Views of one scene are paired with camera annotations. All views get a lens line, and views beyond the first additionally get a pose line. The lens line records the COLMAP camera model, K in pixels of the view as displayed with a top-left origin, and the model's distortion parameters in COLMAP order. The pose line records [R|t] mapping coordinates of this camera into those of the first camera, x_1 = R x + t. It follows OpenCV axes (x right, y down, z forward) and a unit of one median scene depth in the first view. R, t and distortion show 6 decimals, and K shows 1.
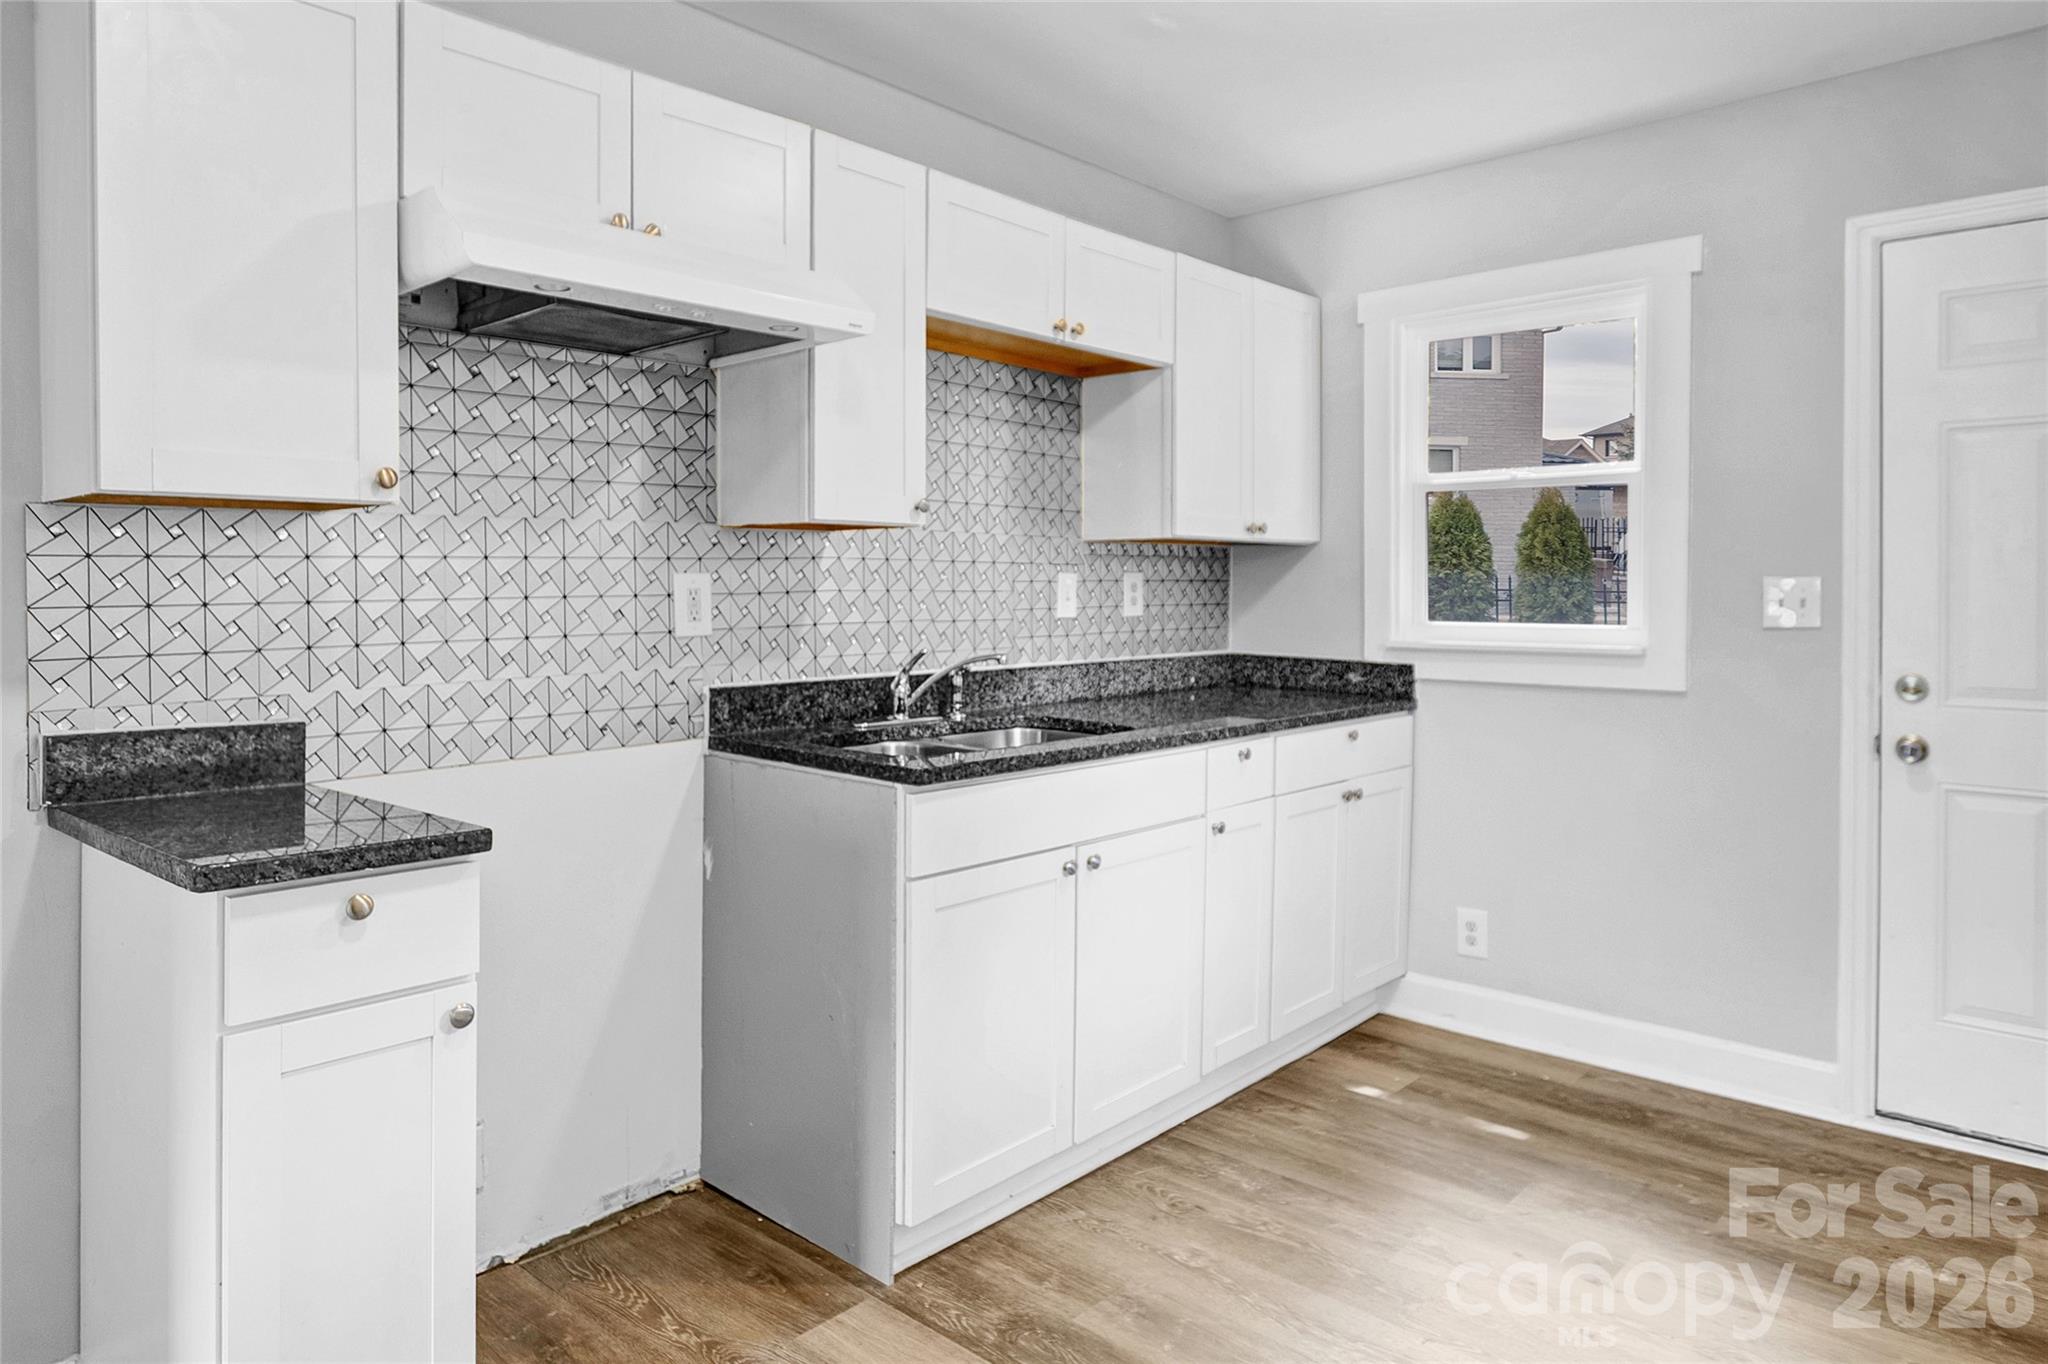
lens RADIAL K [[1268.8, 0, 1090.2], [0, 1268.8, 613.6], [0, 0, 1]] dist [-0.018023, 0.000058]
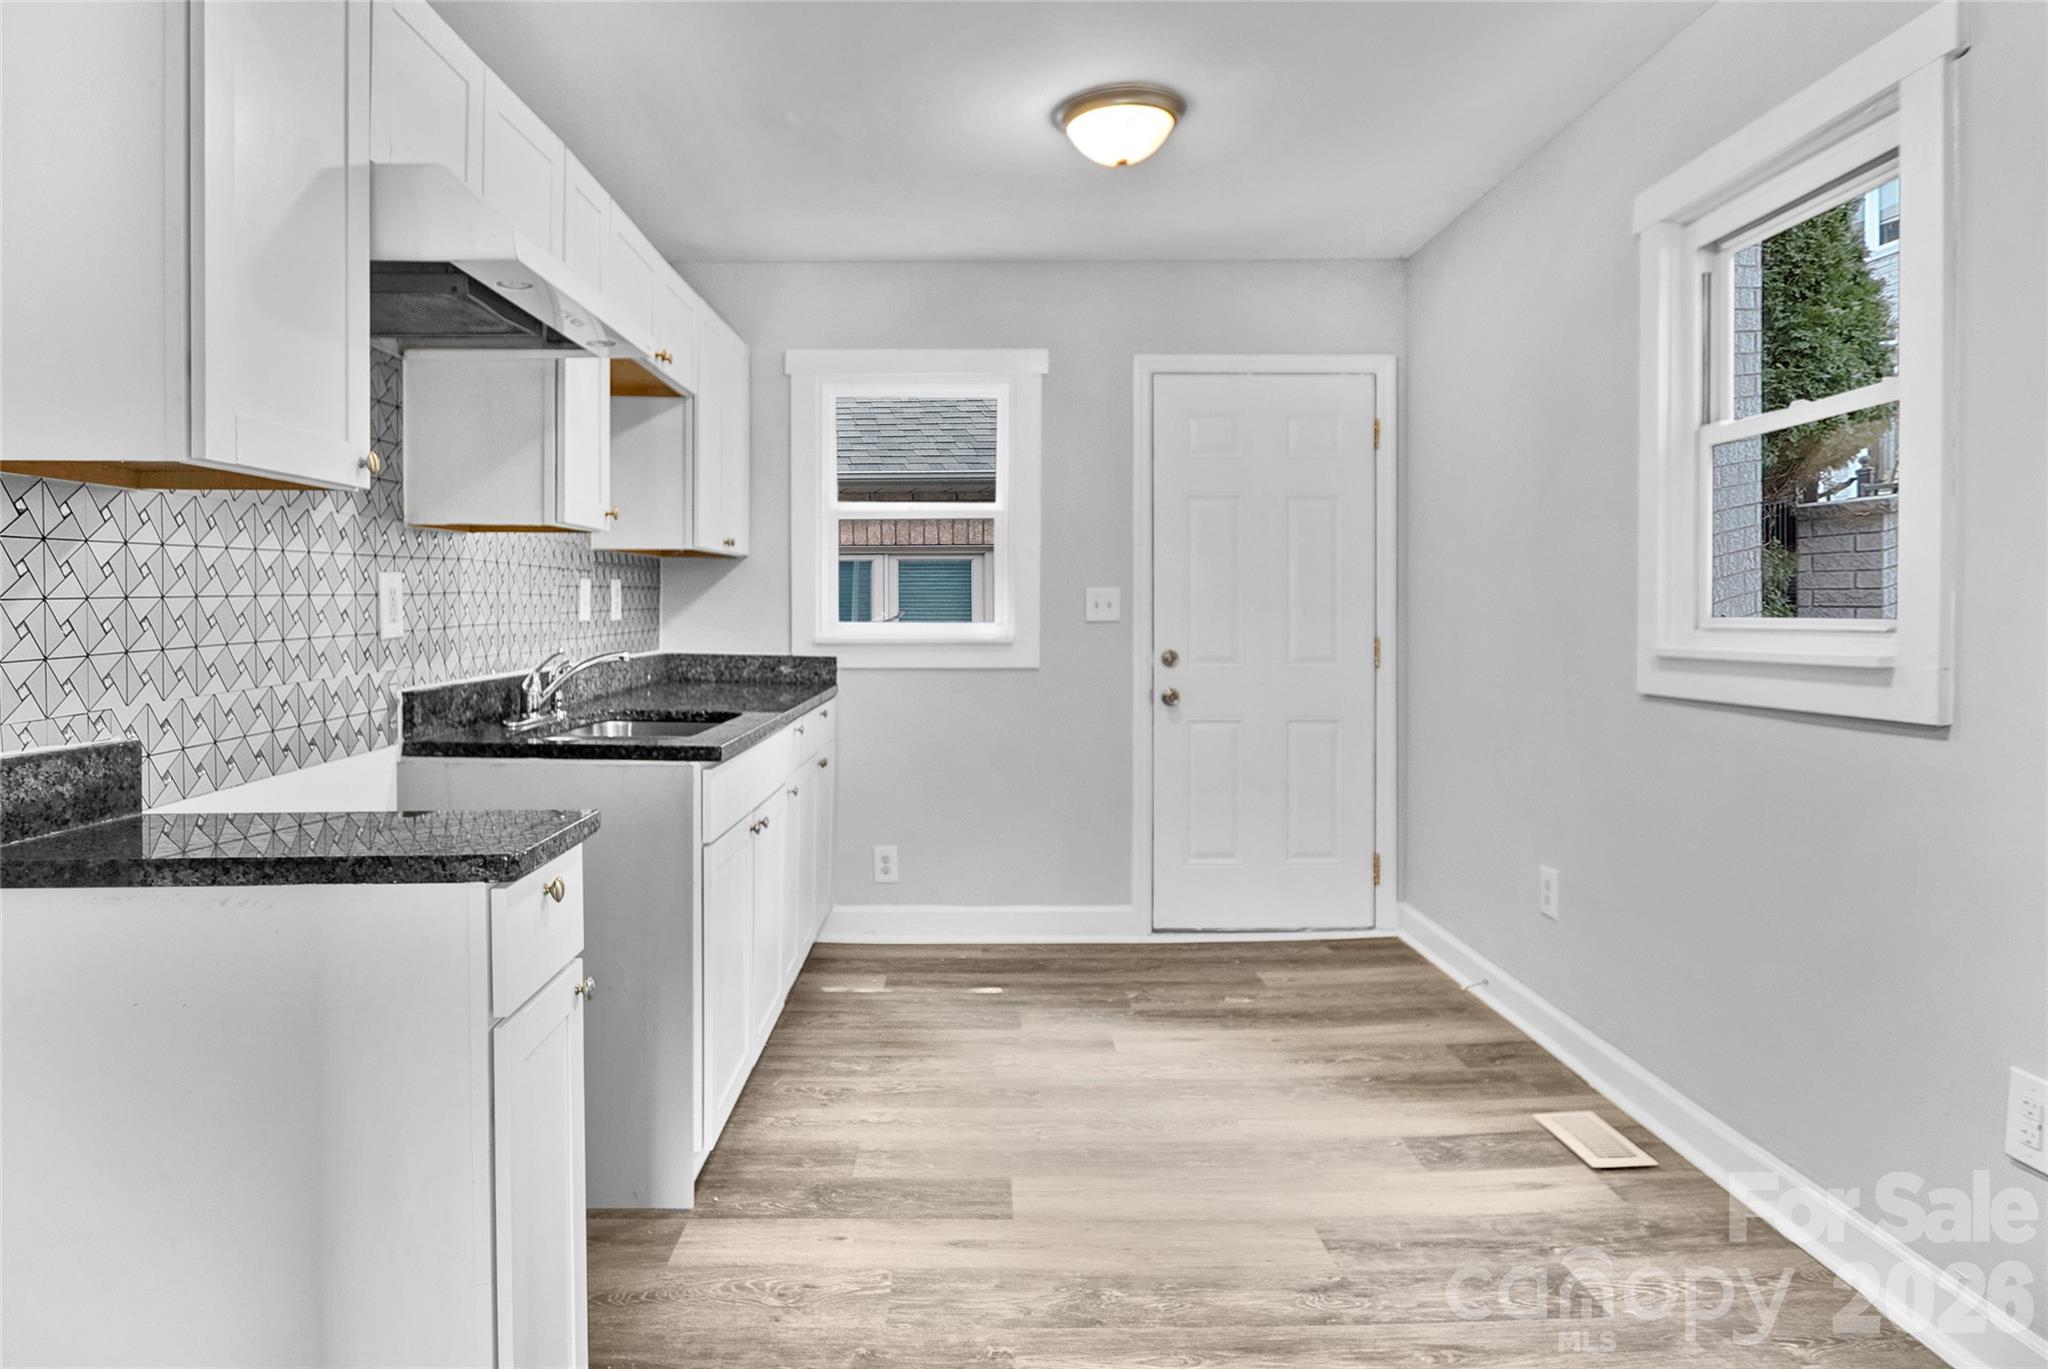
lens RADIAL K [[1232.3, 0, 1021.5], [0, 1232.3, 641.1], [0, 0, 1]] dist [-0.019900, 0.000123]
pose [[0.722449, -0.020581, 0.691118, -0.543636], [0.014011, 0.999787, 0.015126, 0.011409], [-0.691282, -0.001244, 0.722584, 0.006672]]
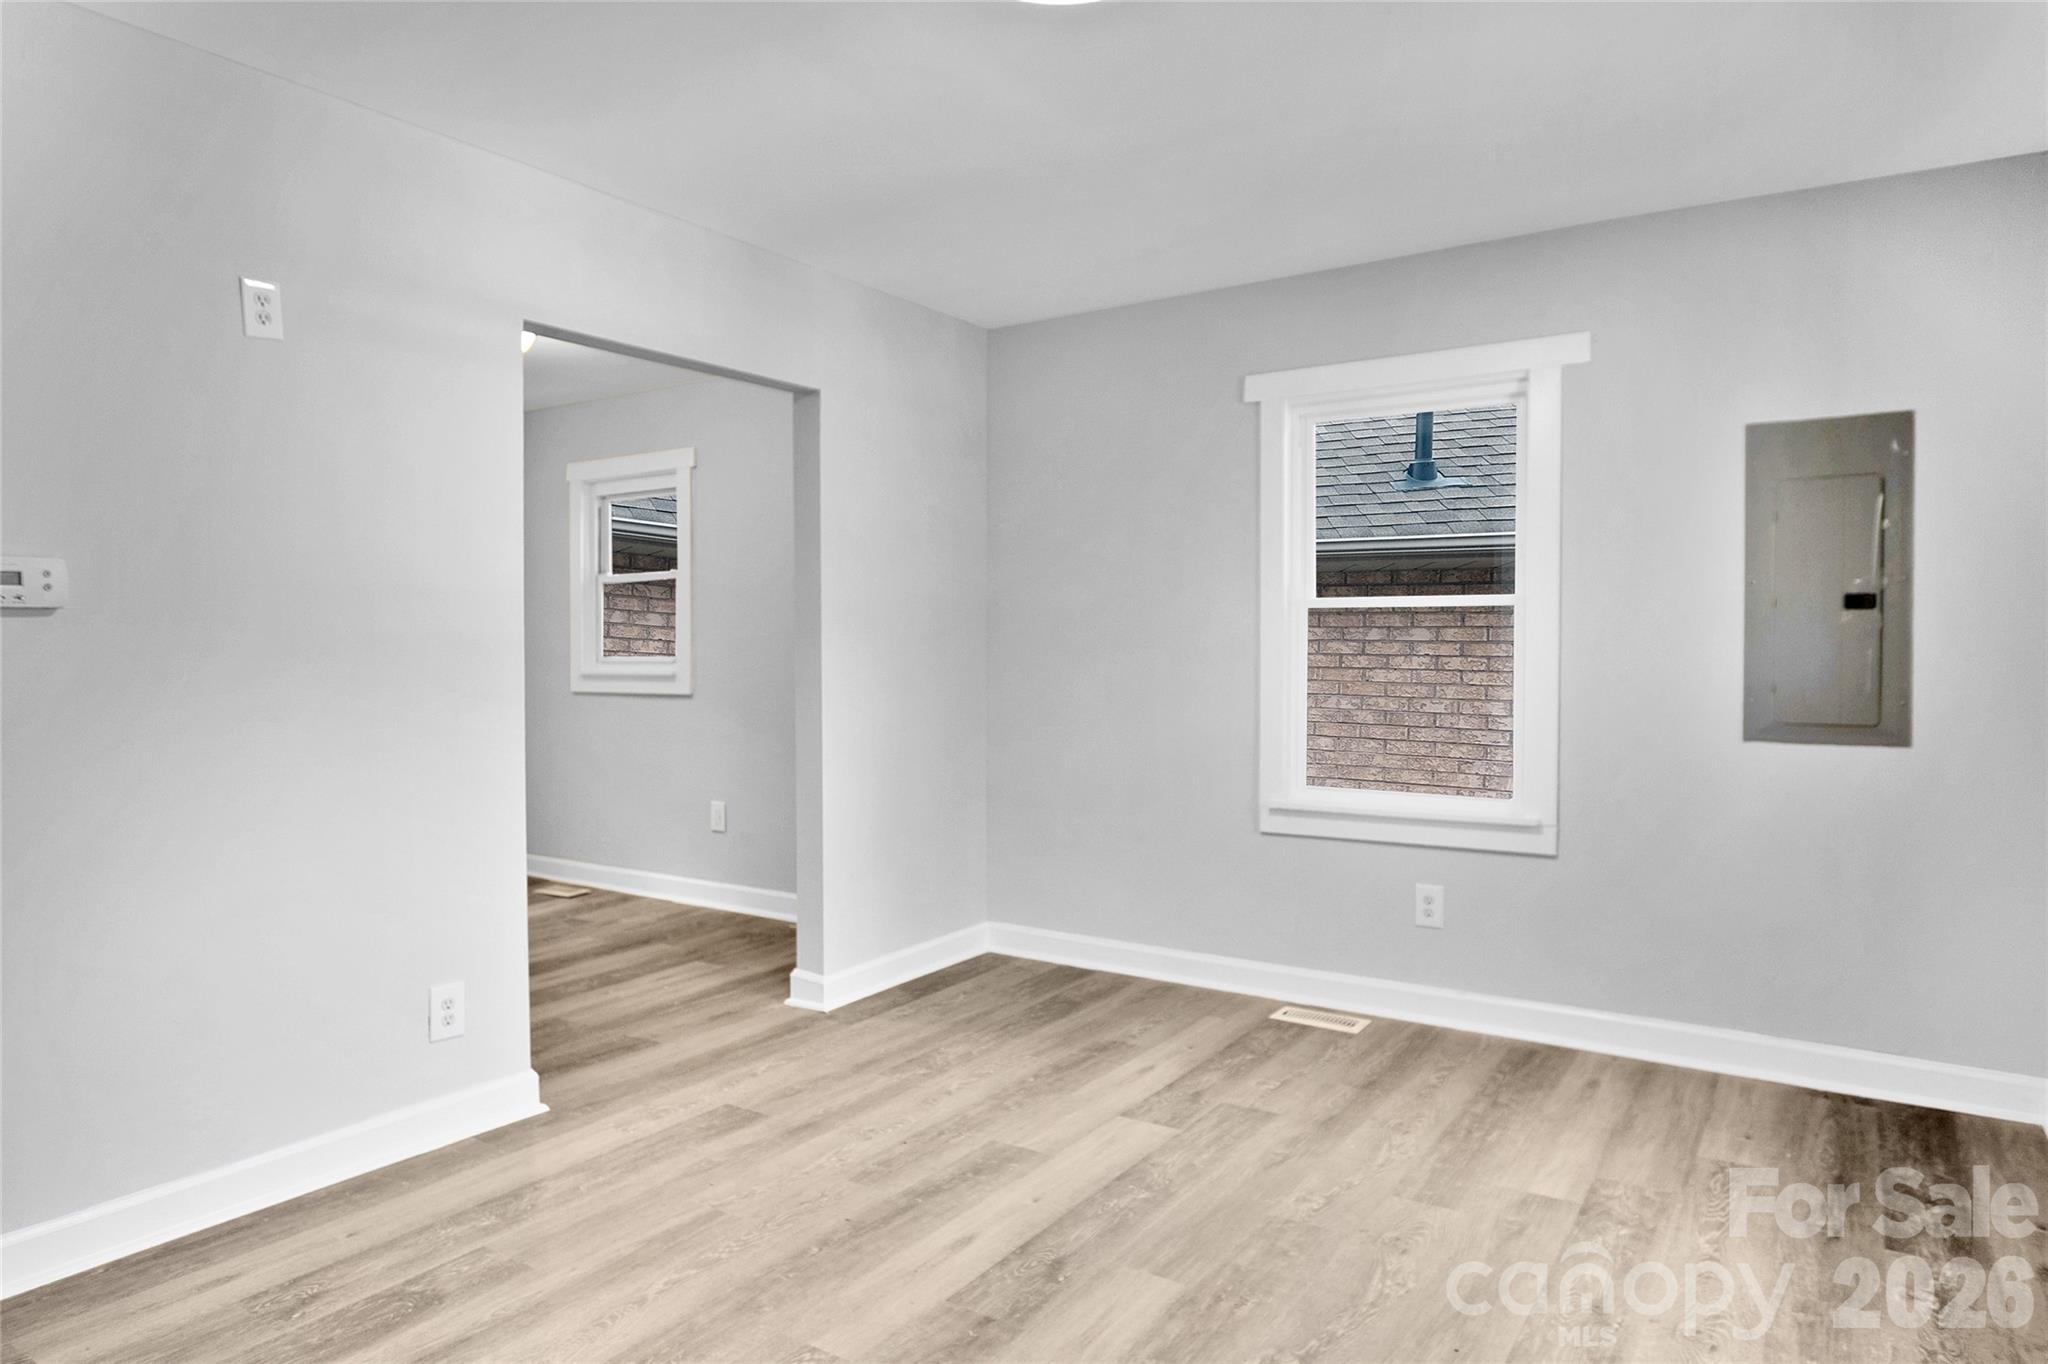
lens RADIAL K [[1232.3, 0, 1021.5], [0, 1232.3, 638.6], [0, 0, 1]] dist [-0.019900, 0.000123]
pose [[-0.135562, 0.002666, 0.990765, -1.707877], [0.014123, 0.999900, -0.000758, -0.005144], [-0.990668, 0.013890, -0.135586, -0.114508]]
